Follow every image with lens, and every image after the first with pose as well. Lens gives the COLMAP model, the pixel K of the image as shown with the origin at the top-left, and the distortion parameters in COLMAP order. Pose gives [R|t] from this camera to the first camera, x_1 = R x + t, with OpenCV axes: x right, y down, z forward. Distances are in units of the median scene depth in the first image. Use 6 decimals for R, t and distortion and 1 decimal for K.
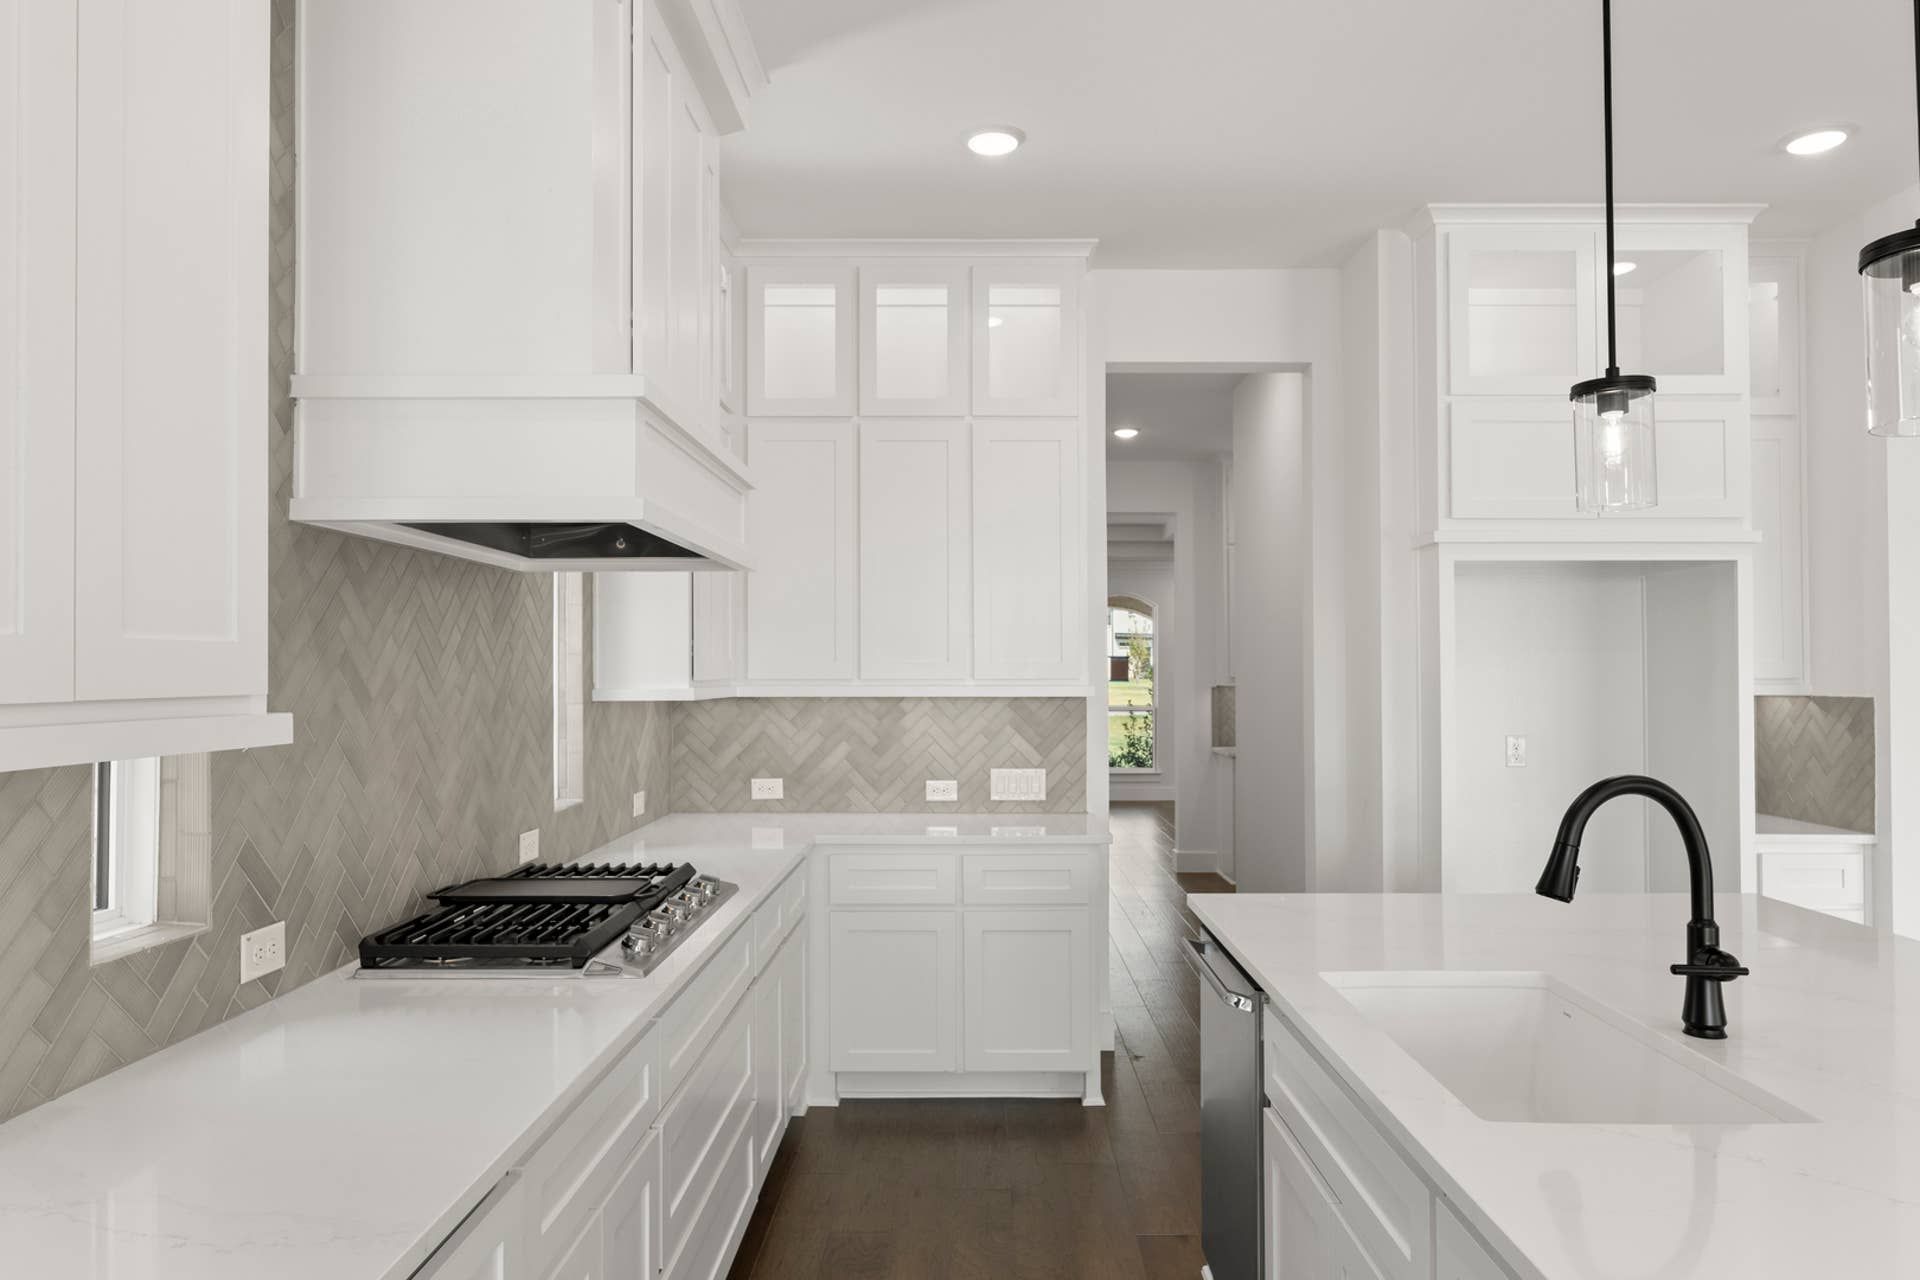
lens RADIAL K [[1229.7, 0, 956.8], [0, 1229.7, 655.4], [0, 0, 1]] dist [-0.005693, -0.000526]
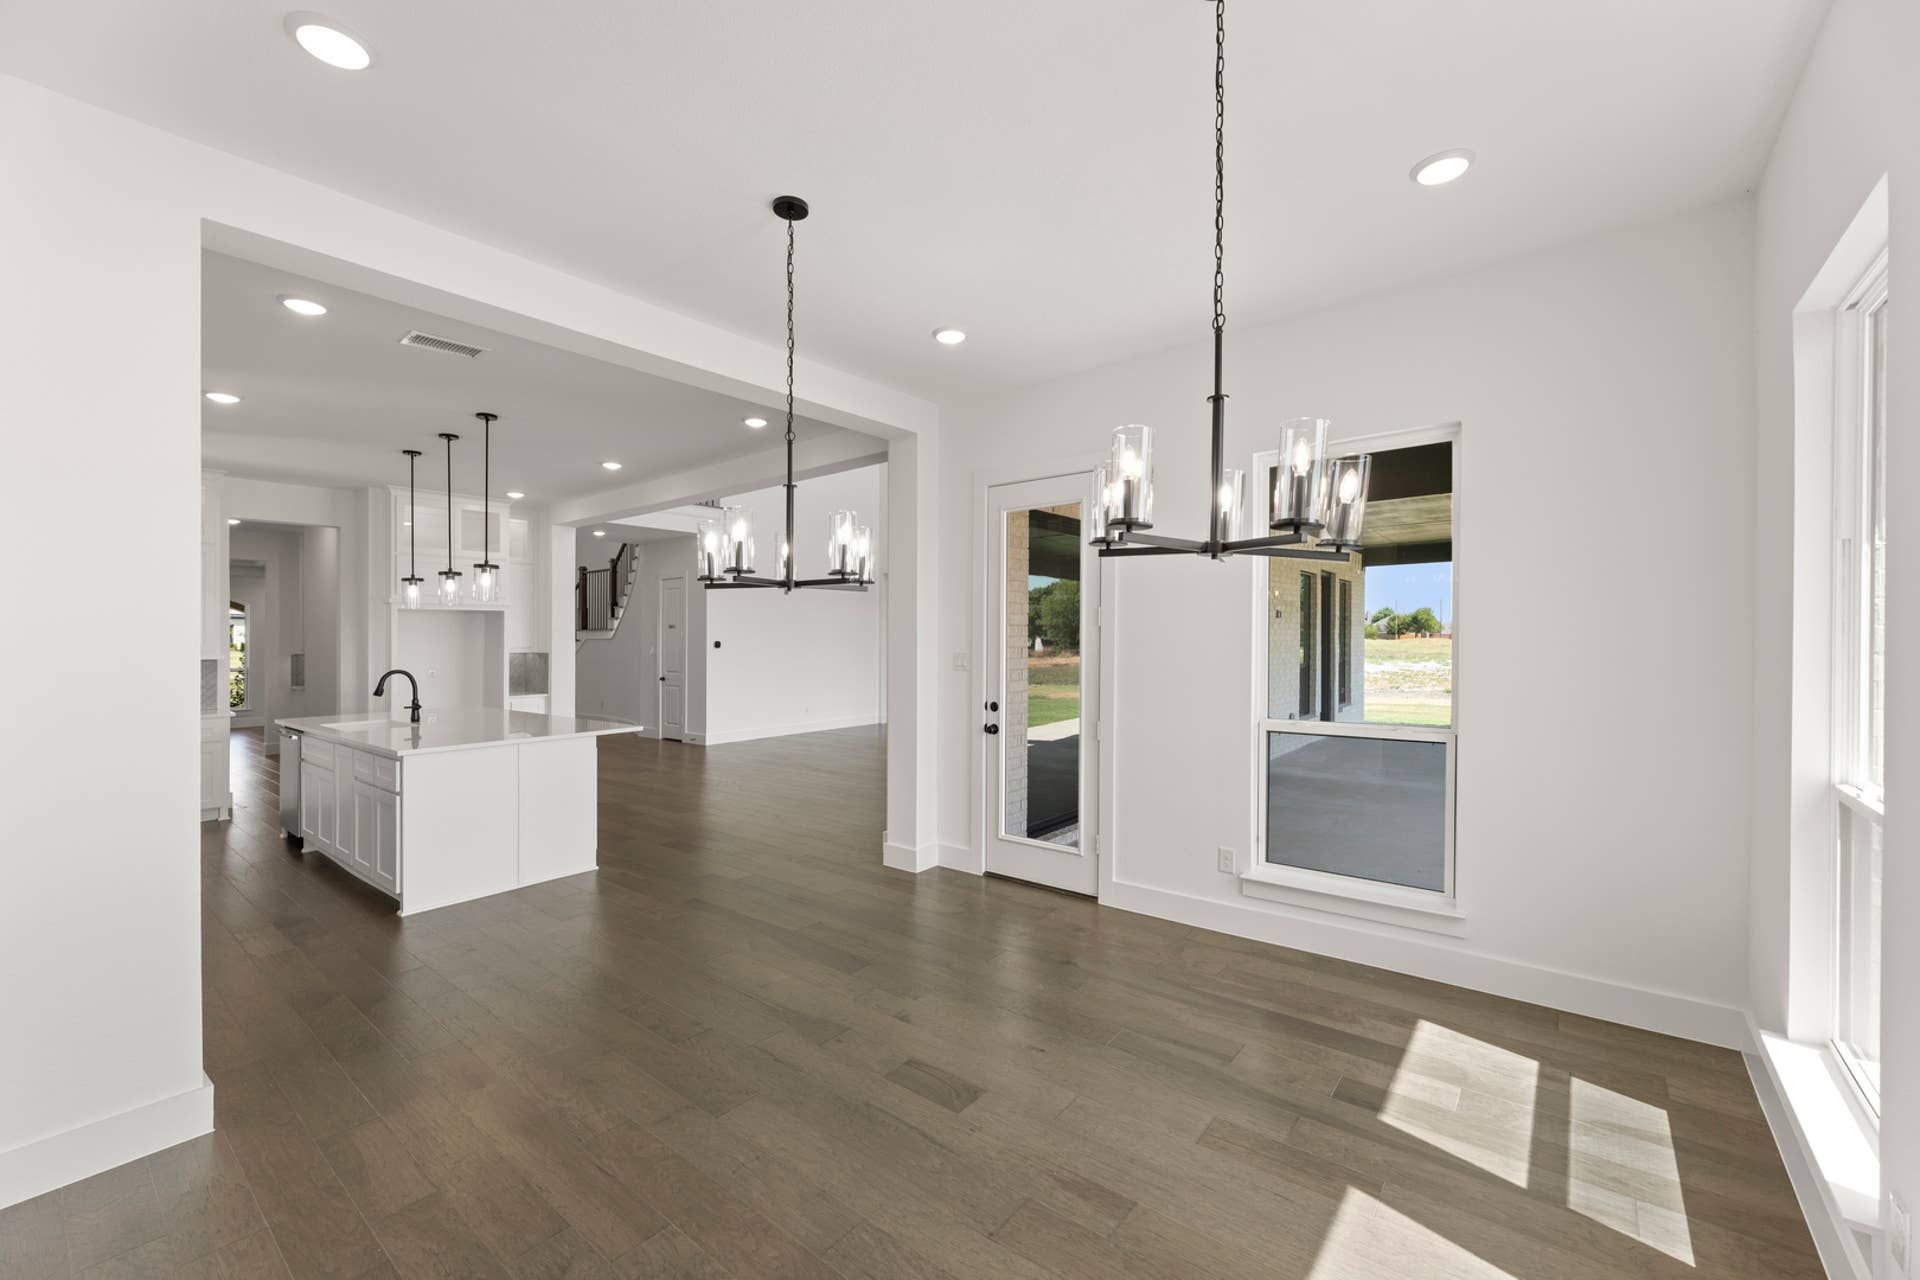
lens RADIAL K [[763.1, 0, 967.1], [0, 763.1, 627.0], [0, 0, 1]] dist [0.004730, 0.000400]
pose [[0.605199, 0.008630, 0.796027, -0.185817], [-0.002646, 0.999958, -0.008829, -0.018327], [-0.796070, 0.003237, 0.605196, -0.980343]]
